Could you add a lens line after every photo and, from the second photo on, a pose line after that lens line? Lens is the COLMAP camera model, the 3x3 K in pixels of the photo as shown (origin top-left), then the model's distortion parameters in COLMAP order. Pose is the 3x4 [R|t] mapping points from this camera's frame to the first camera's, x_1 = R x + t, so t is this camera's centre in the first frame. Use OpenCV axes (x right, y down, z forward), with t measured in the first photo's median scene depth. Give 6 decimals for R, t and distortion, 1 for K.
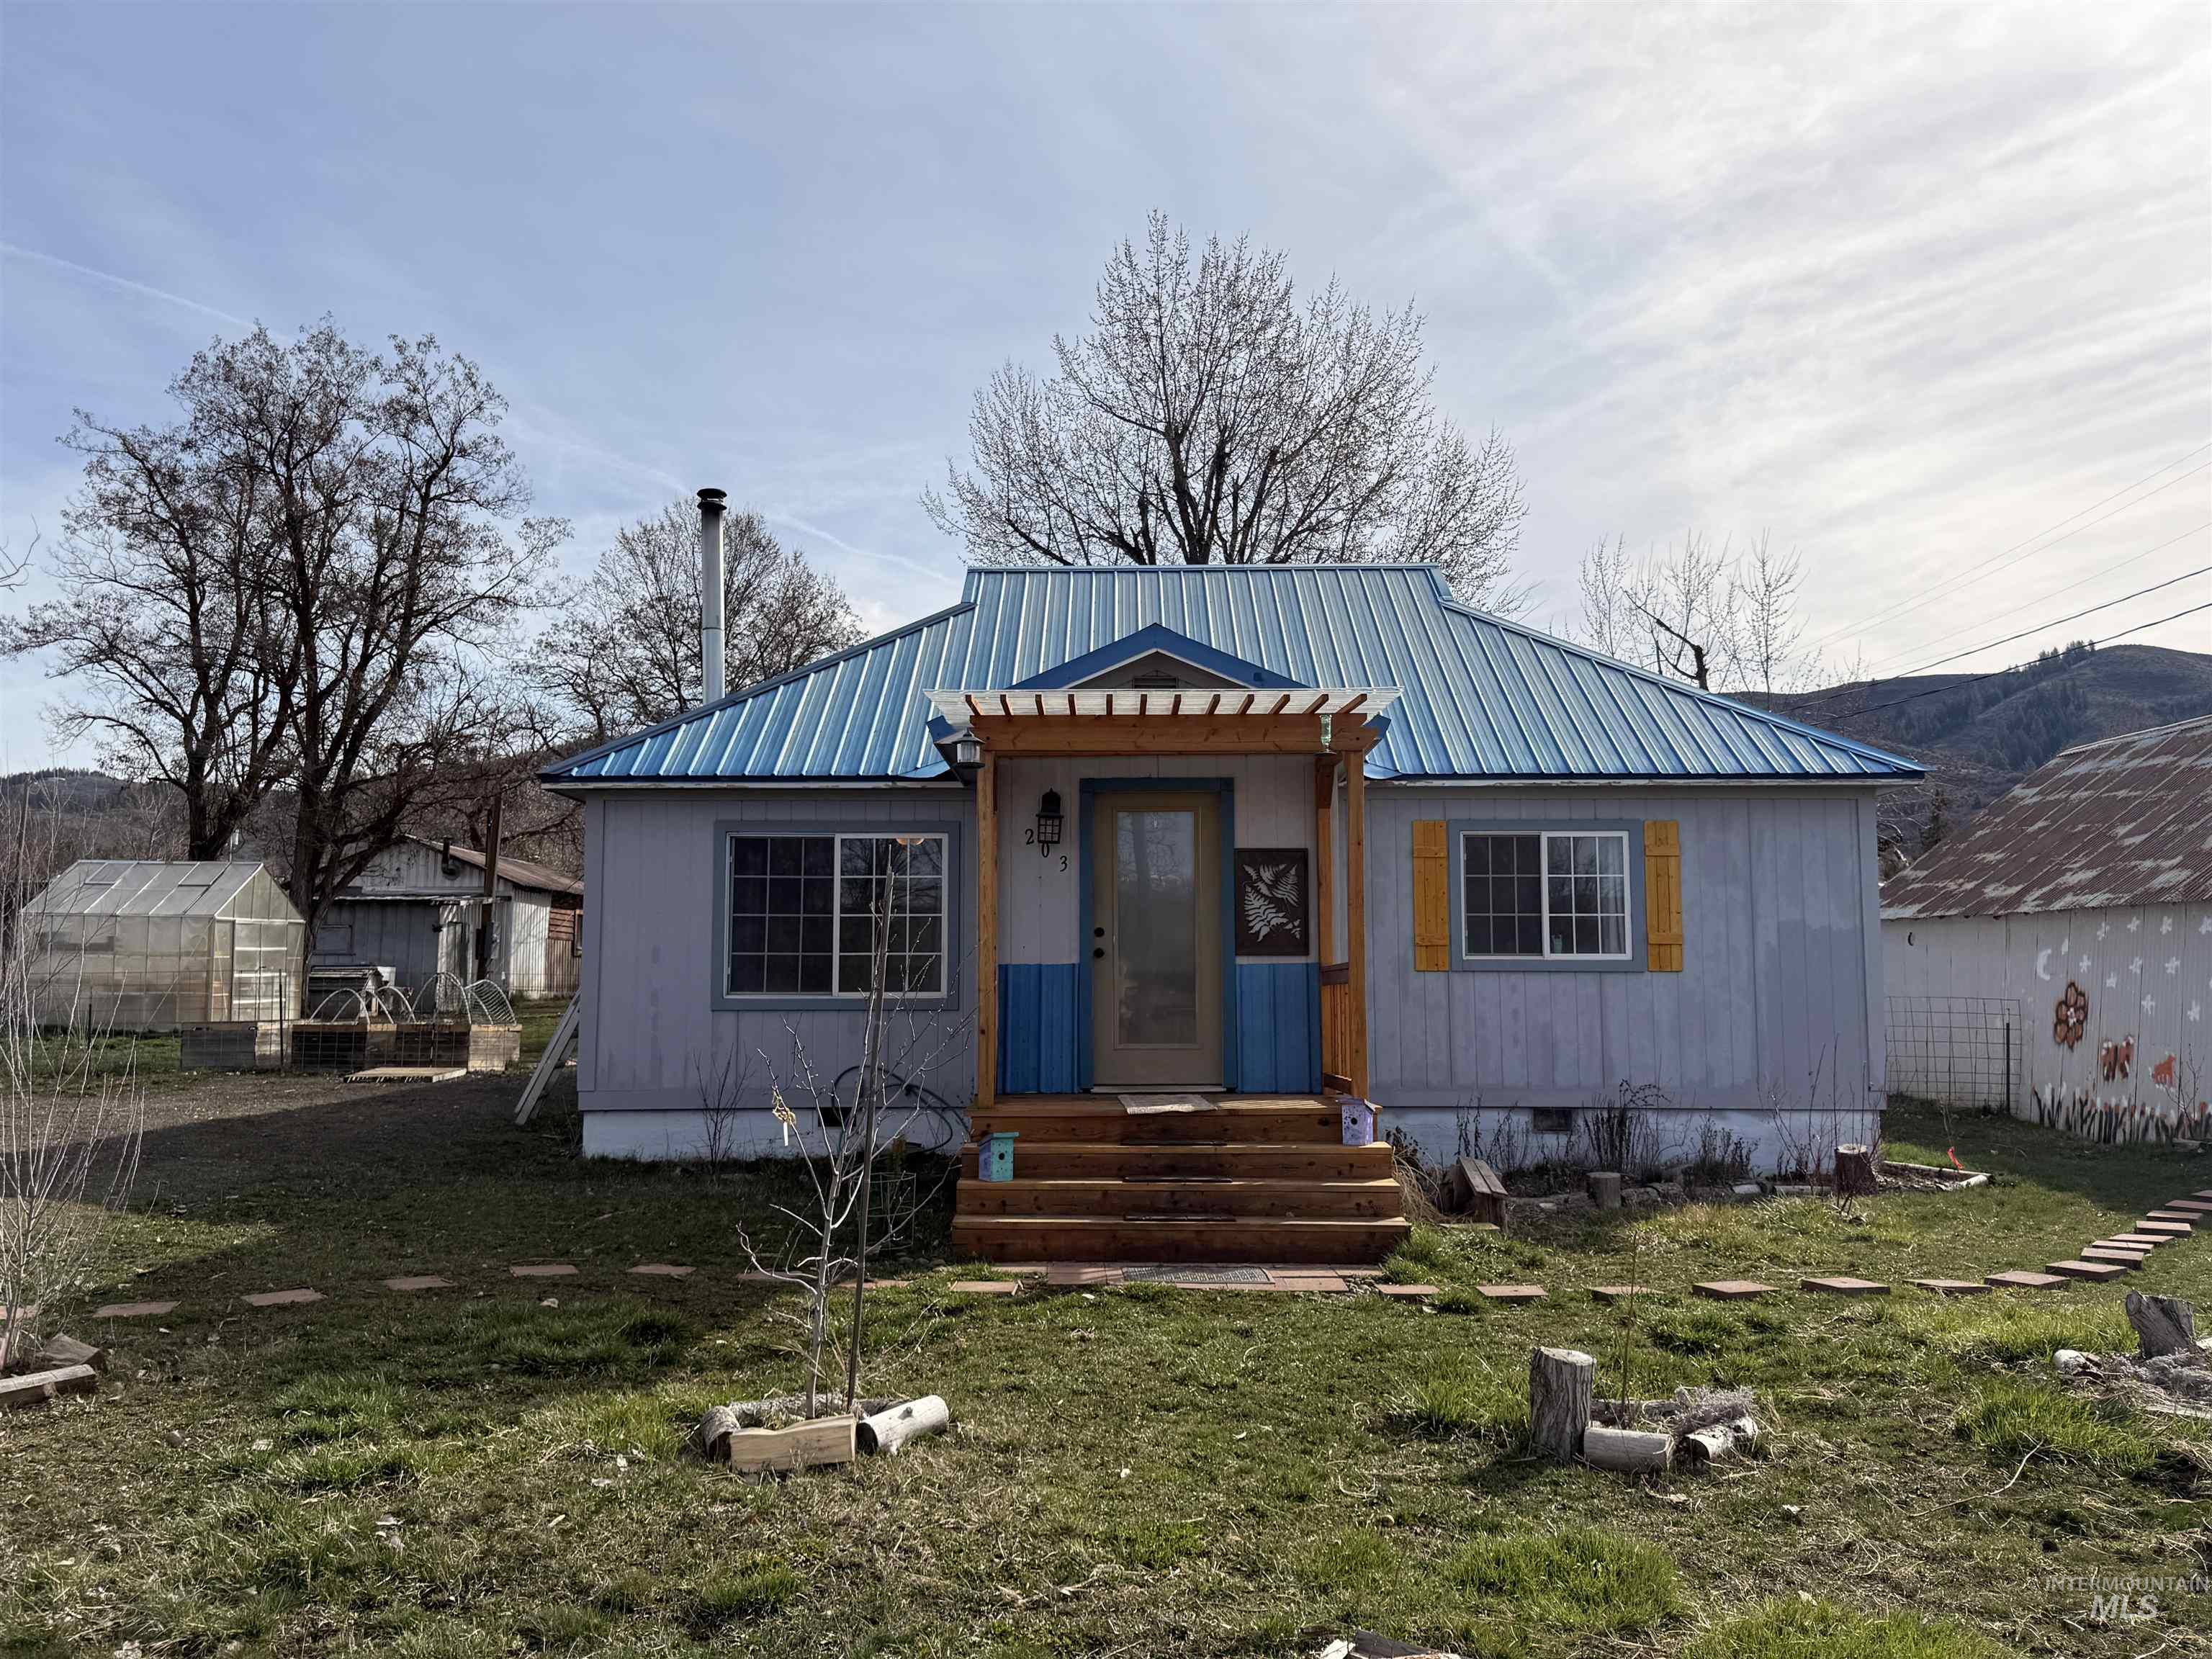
lens RADIAL K [[1834.8, 0, 1120.2], [0, 1834.8, 823.4], [0, 0, 1]] dist [0.013211, 0.020838]
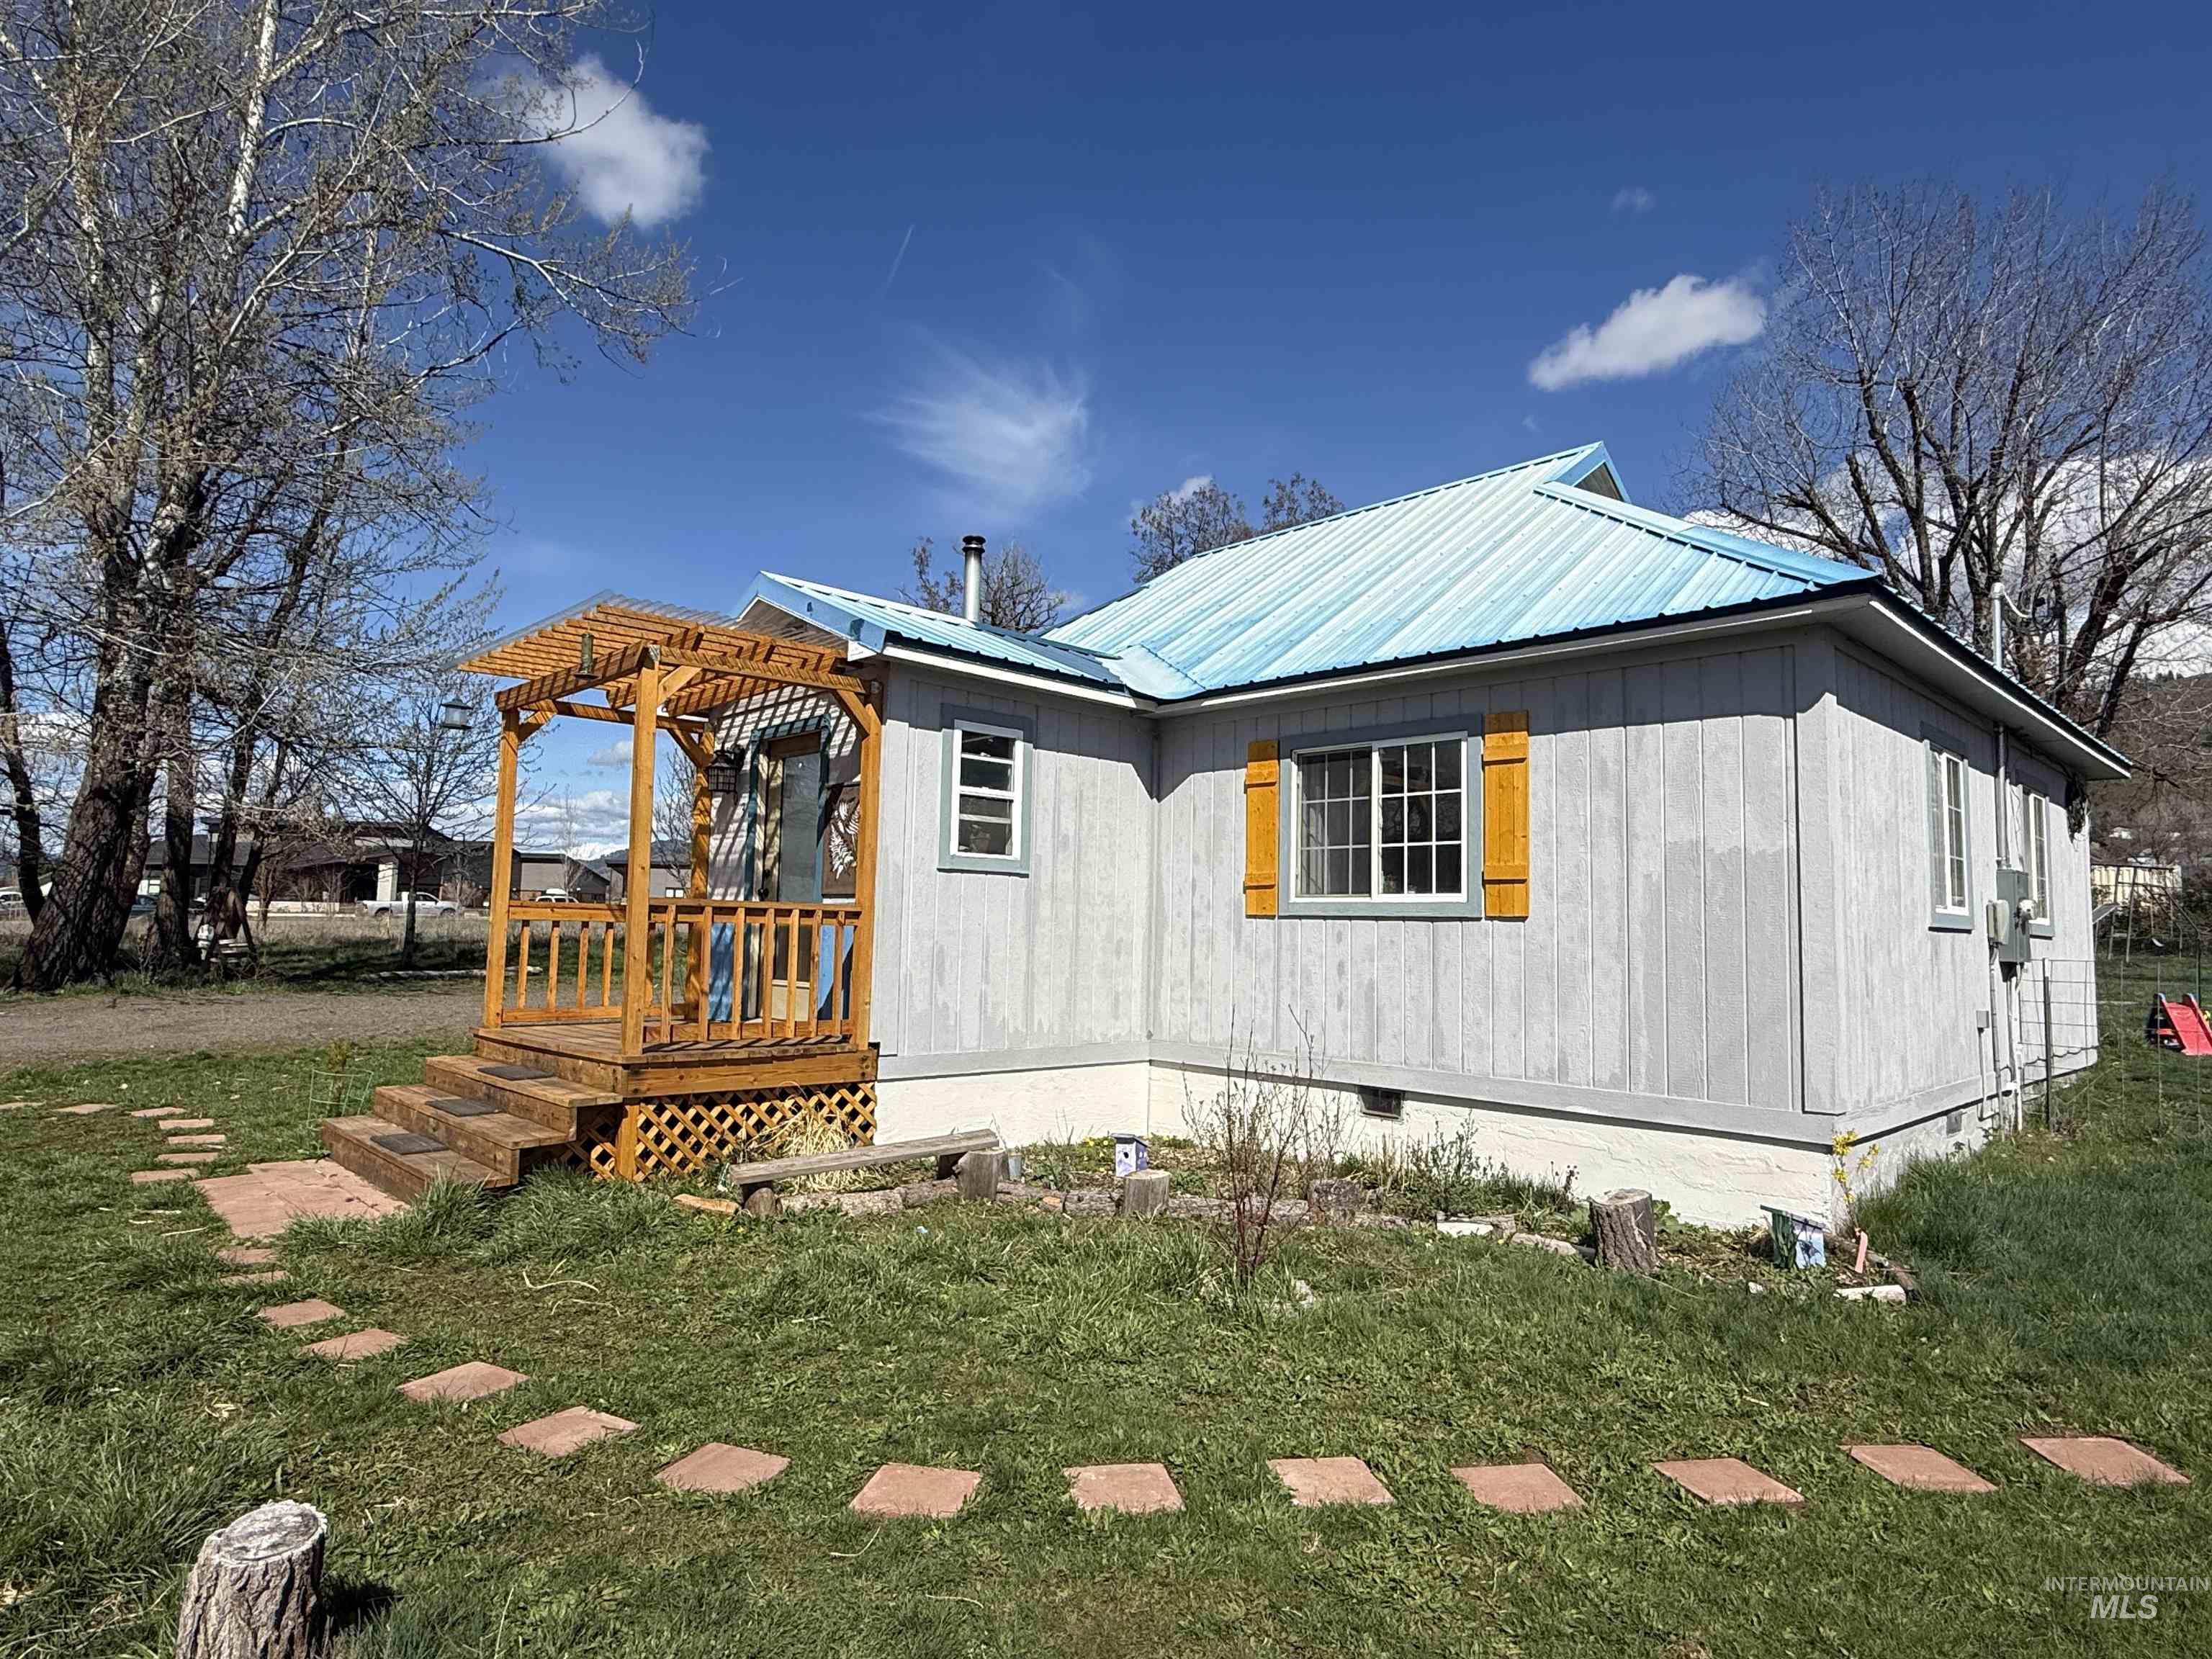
lens RADIAL K [[1266.2, 0, 1096.8], [0, 1266.2, 846.4], [0, 0, 1]] dist [-0.001851, -0.000240]
pose [[0.711015, -0.036236, -0.702243, 0.217182], [0.048310, 0.998829, -0.002627, 0.018565], [0.701515, -0.032058, 0.711933, 0.214551]]
